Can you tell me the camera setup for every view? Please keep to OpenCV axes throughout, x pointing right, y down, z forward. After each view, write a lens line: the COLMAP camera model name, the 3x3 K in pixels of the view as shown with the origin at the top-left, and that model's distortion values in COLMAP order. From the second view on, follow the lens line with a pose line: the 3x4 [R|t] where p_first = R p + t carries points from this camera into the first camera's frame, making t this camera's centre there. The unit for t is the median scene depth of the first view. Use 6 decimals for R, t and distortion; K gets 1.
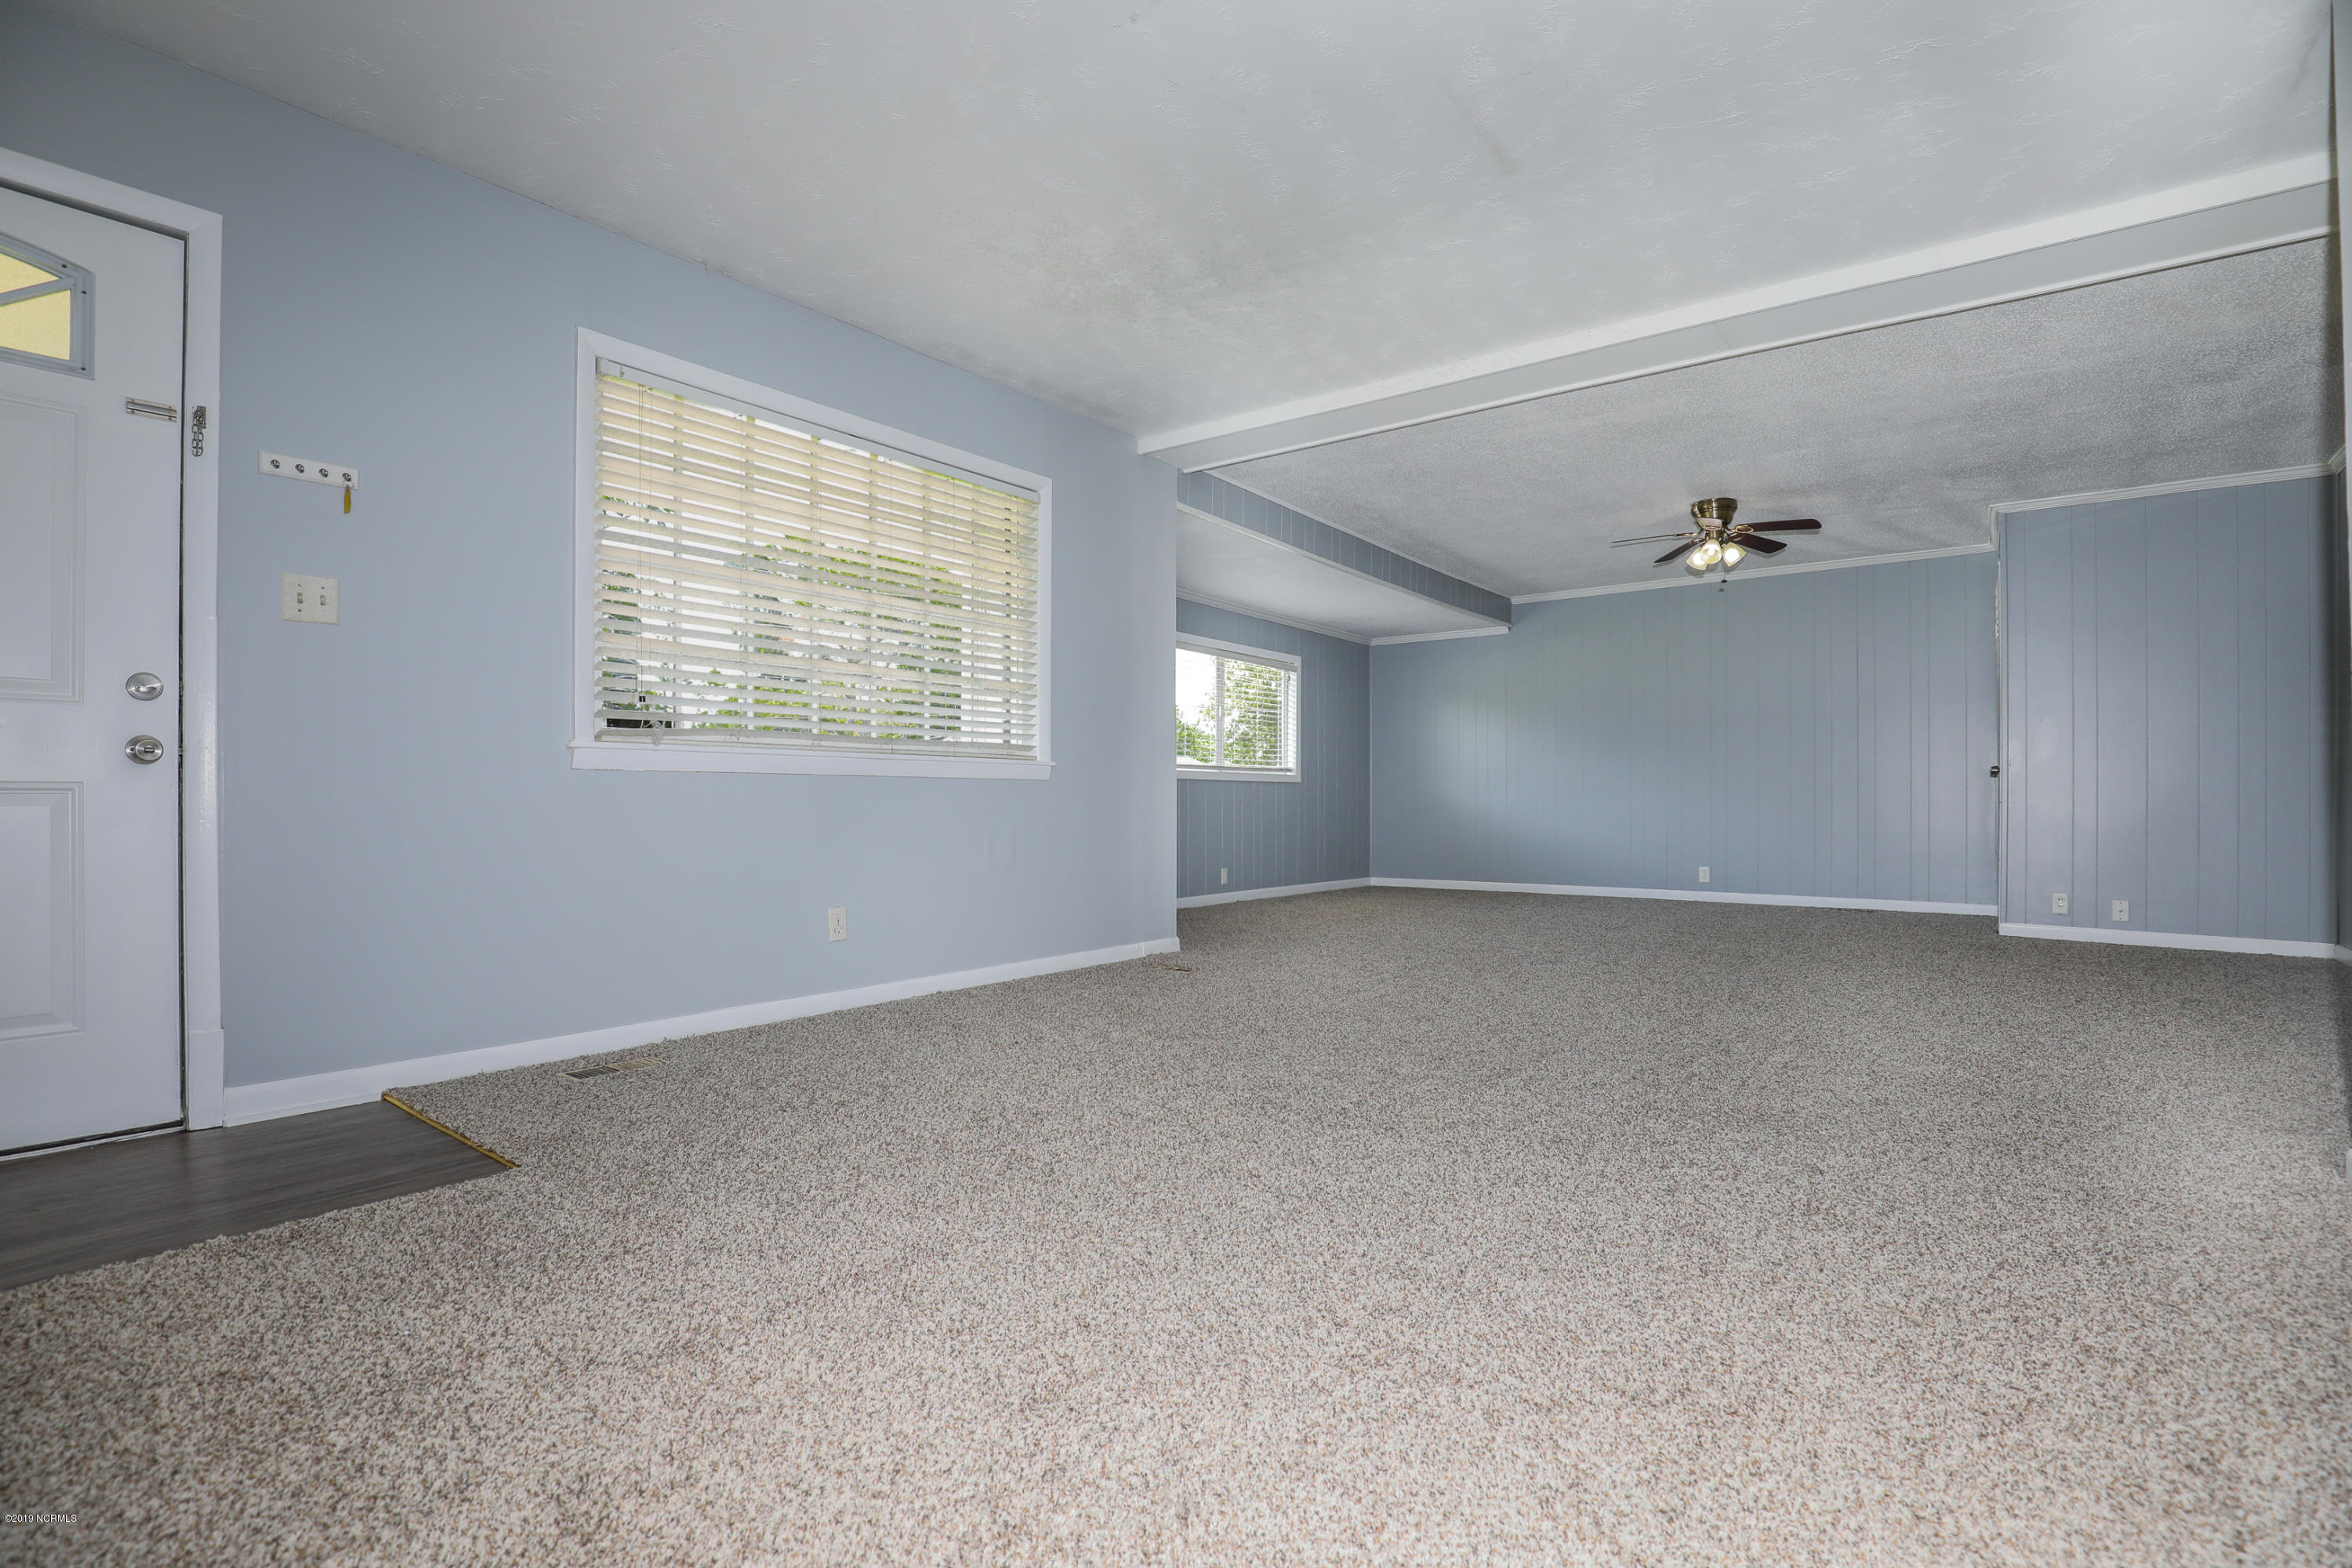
lens RADIAL K [[1120.1, 0, 1206.2], [0, 1120.1, 788.4], [0, 0, 1]] dist [-0.025020, 0.000187]
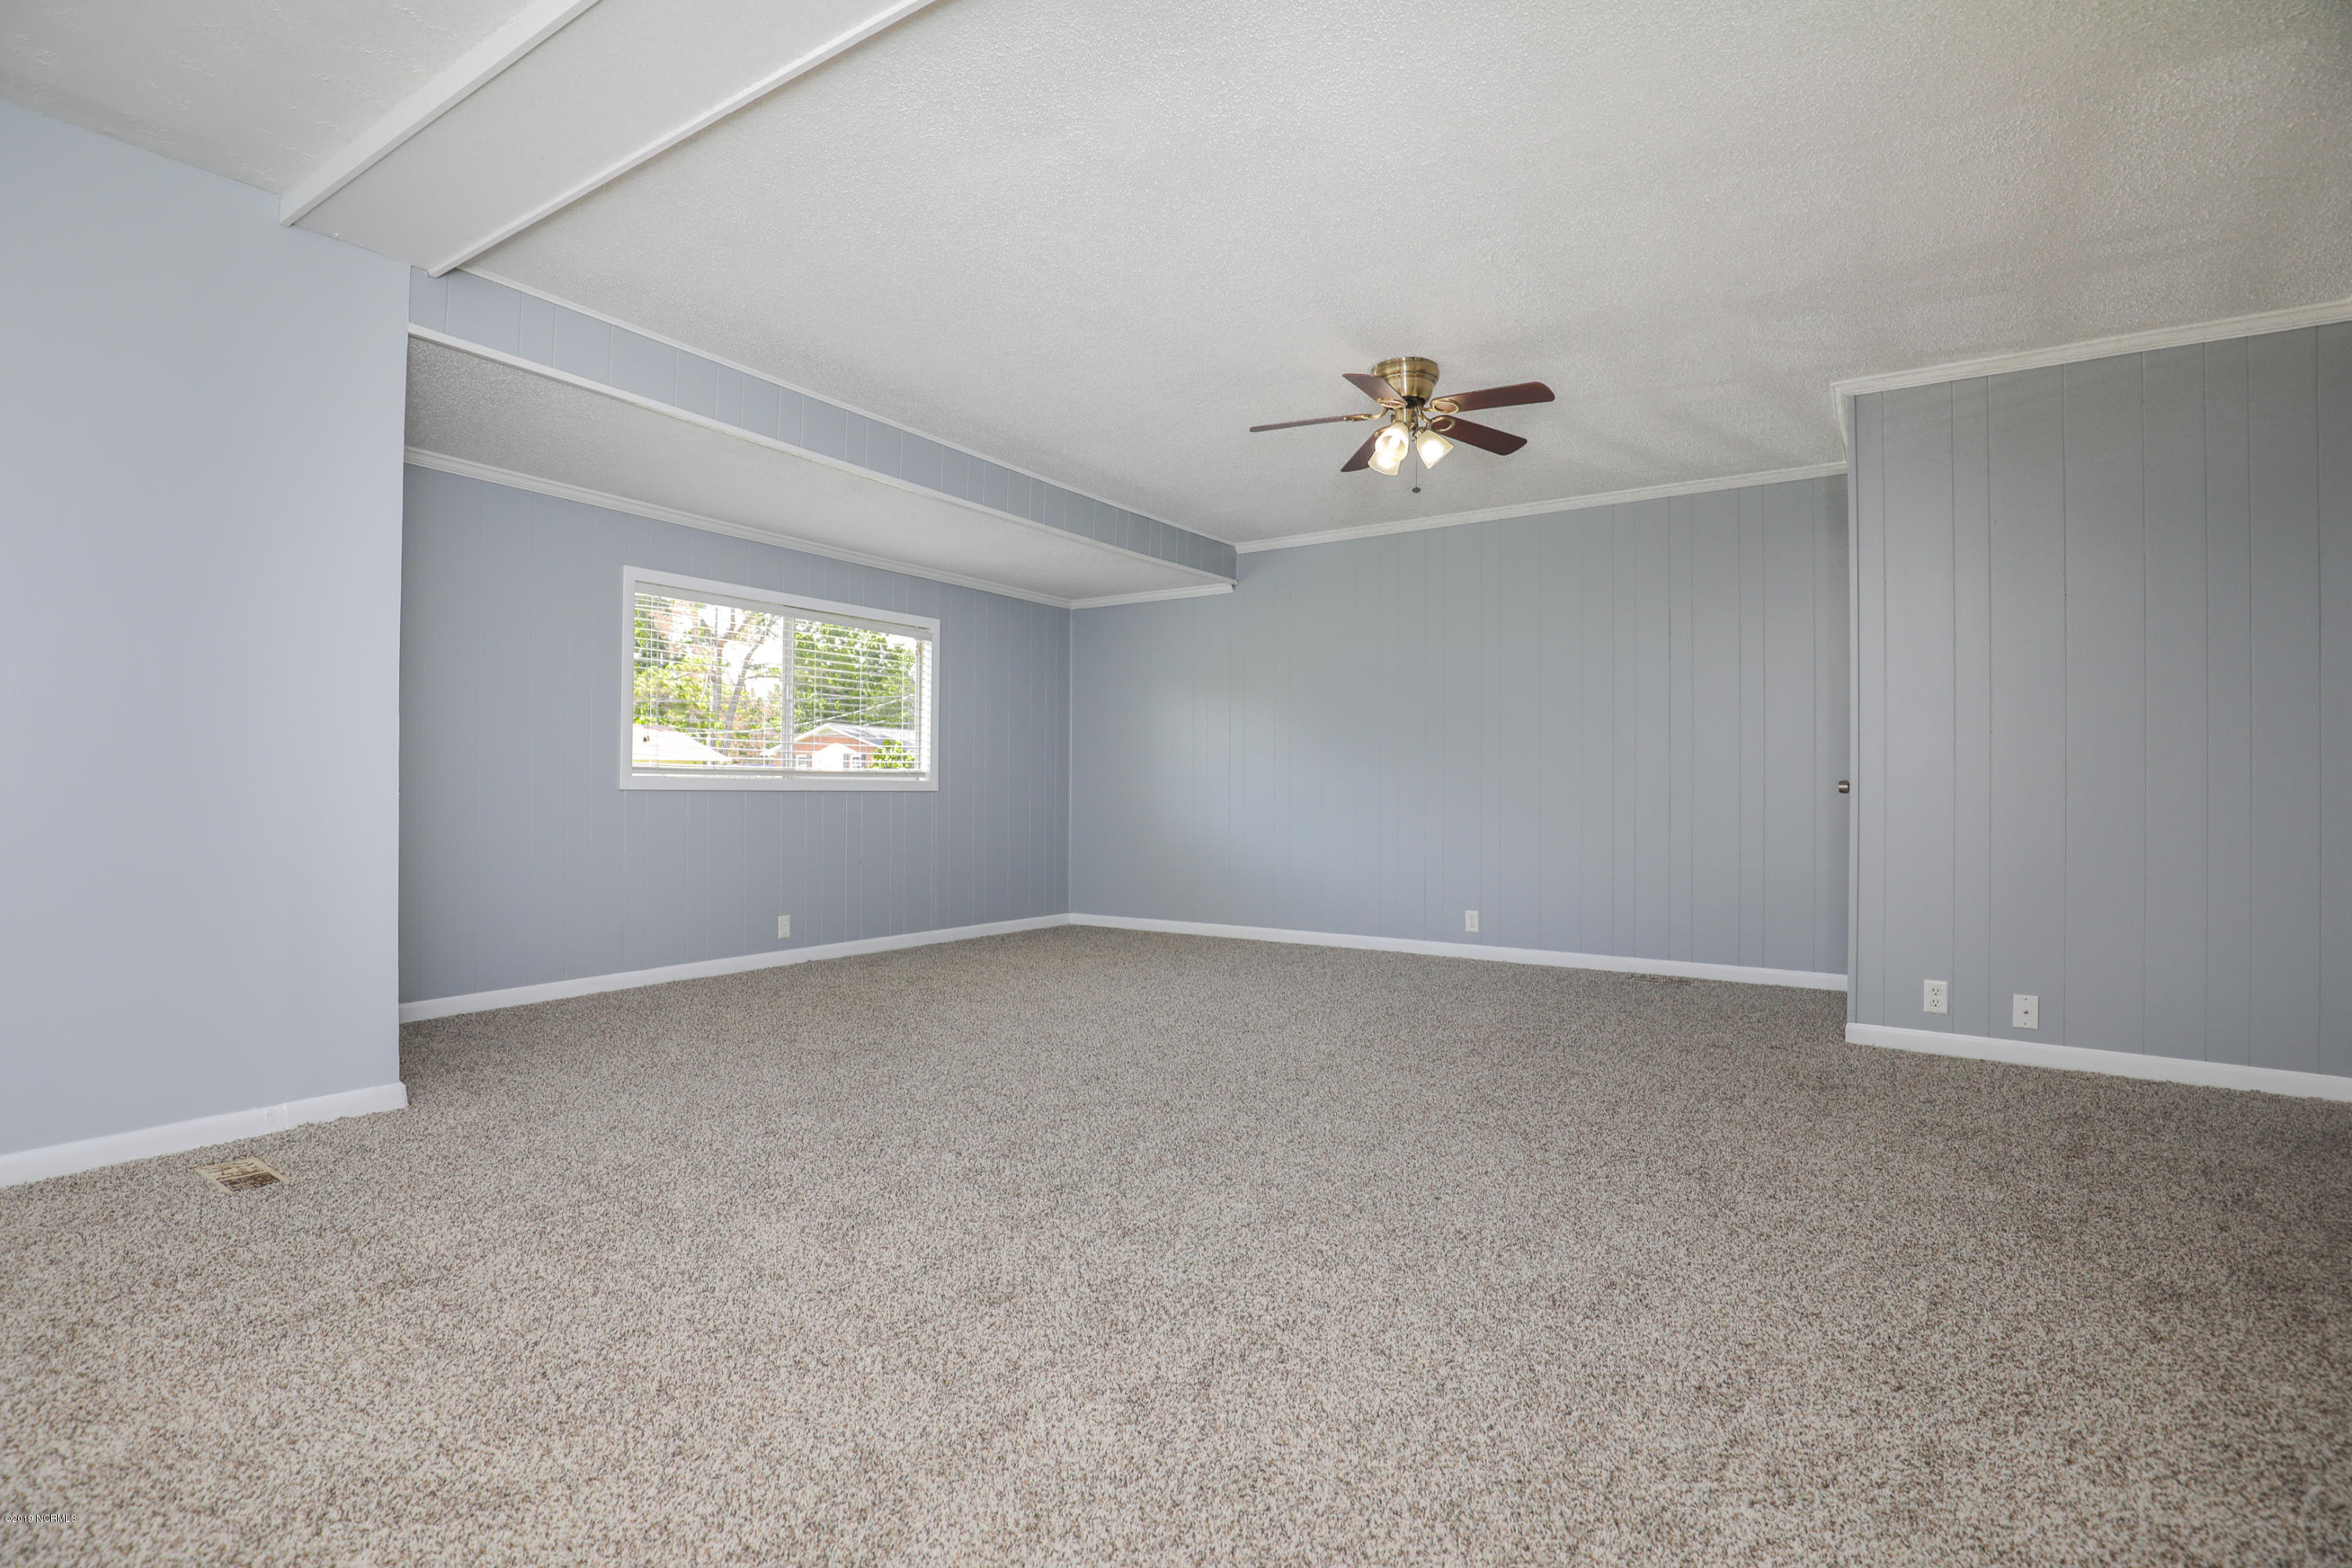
lens RADIAL K [[1125.7, 0, 1175.4], [0, 1125.7, 770.8], [0, 0, 1]] dist [-0.038644, -0.000004]
pose [[0.999227, 0.004815, 0.039022, 0.302520], [-0.004591, 0.999973, -0.005820, -0.021486], [-0.039049, 0.005637, 0.999221, 0.370027]]
